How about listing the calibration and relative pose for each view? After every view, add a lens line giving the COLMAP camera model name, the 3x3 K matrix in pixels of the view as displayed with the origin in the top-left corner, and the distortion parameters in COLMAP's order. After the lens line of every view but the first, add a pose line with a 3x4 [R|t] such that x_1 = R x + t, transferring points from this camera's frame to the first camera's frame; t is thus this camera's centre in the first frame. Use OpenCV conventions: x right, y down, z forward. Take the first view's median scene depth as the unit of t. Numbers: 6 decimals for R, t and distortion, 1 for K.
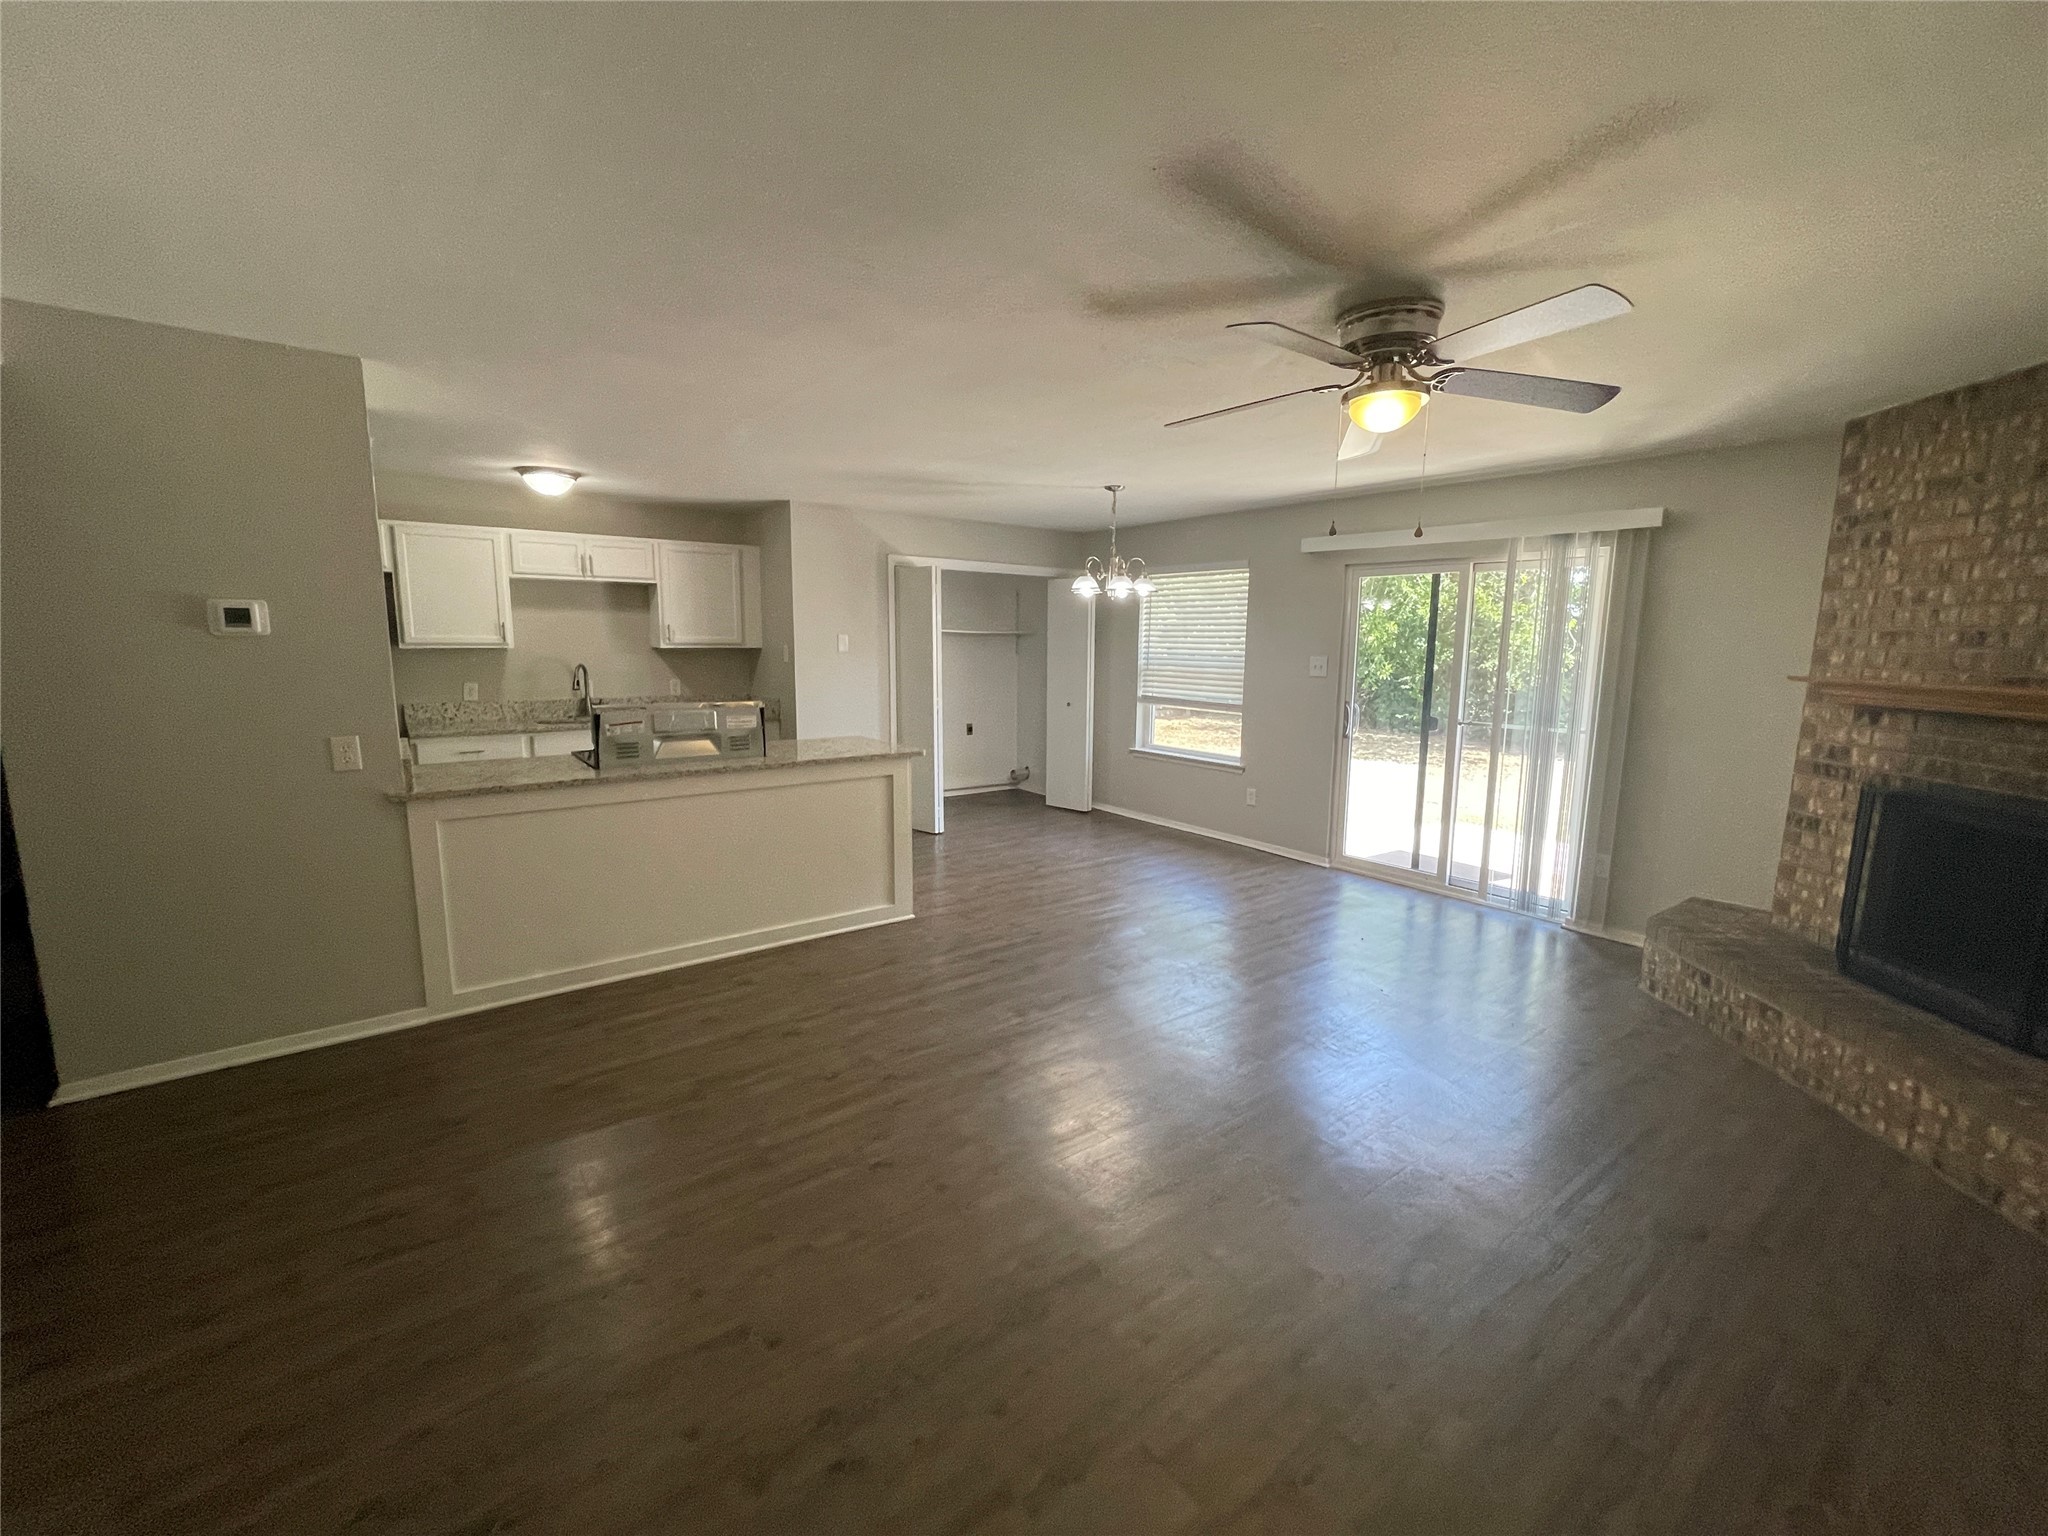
lens RADIAL K [[836.9, 0, 1025.2], [0, 836.9, 767.0], [0, 0, 1]] dist [0.001250, 0.000394]
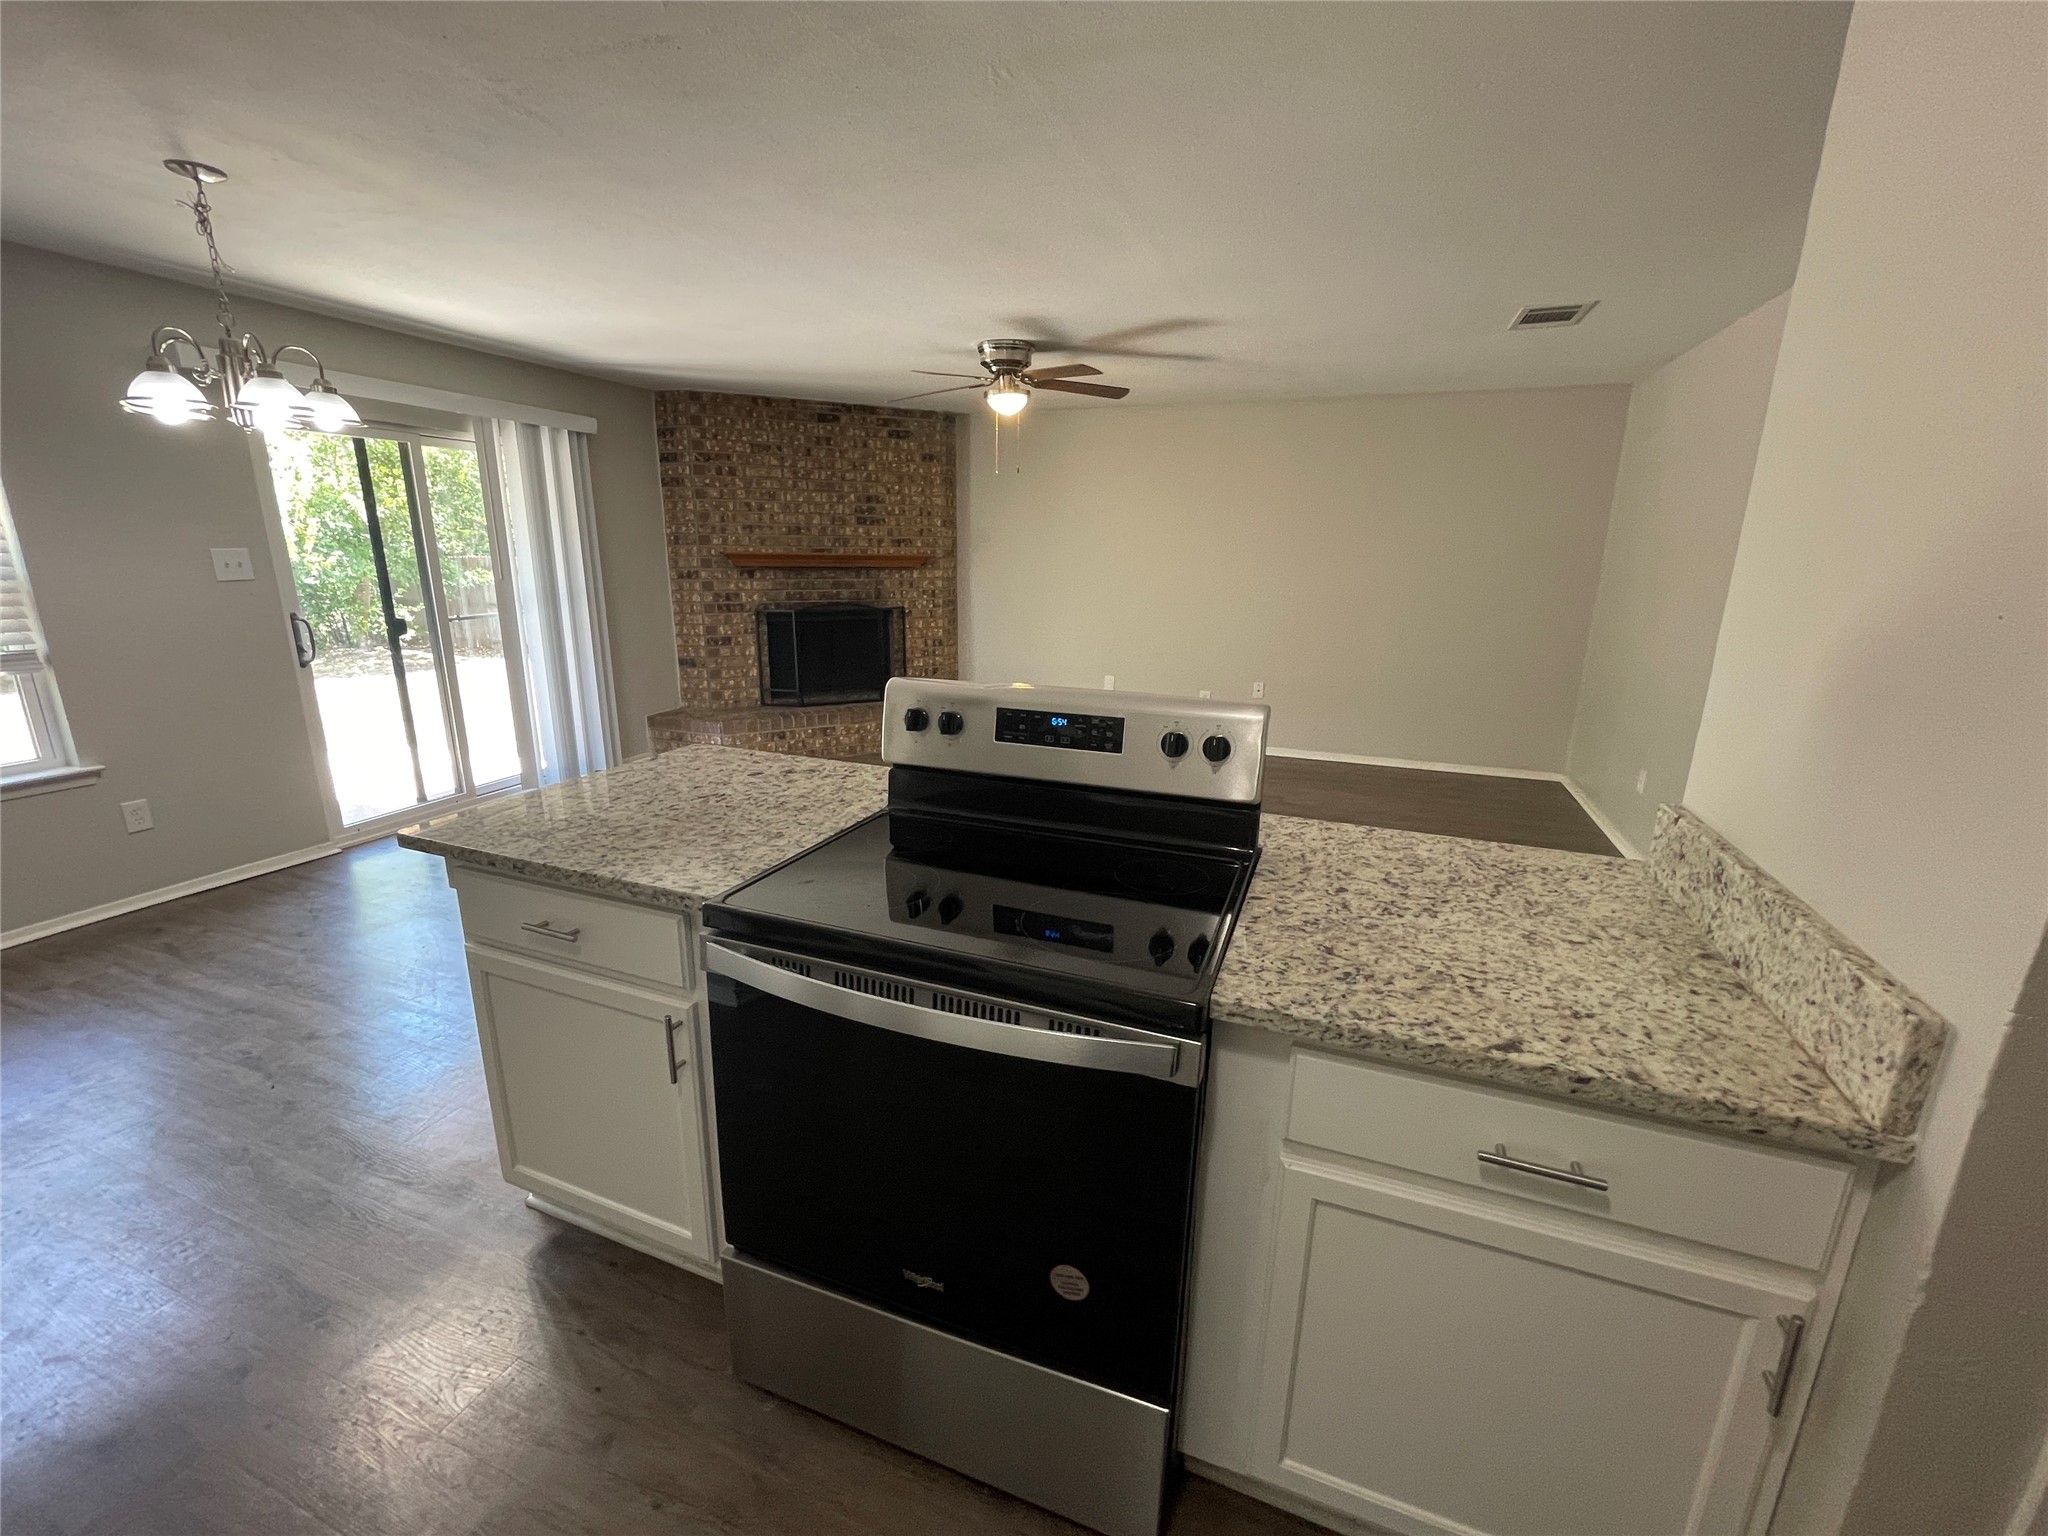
lens RADIAL K [[836.9, 0, 1024.2], [0, 836.9, 760.1], [0, 0, 1]] dist [0.001250, 0.000394]
pose [[-0.511754, -0.231831, 0.827262, -0.883020], [0.110134, 0.937257, 0.330787, -0.213743], [-0.852044, 0.260391, -0.454112, 1.413368]]
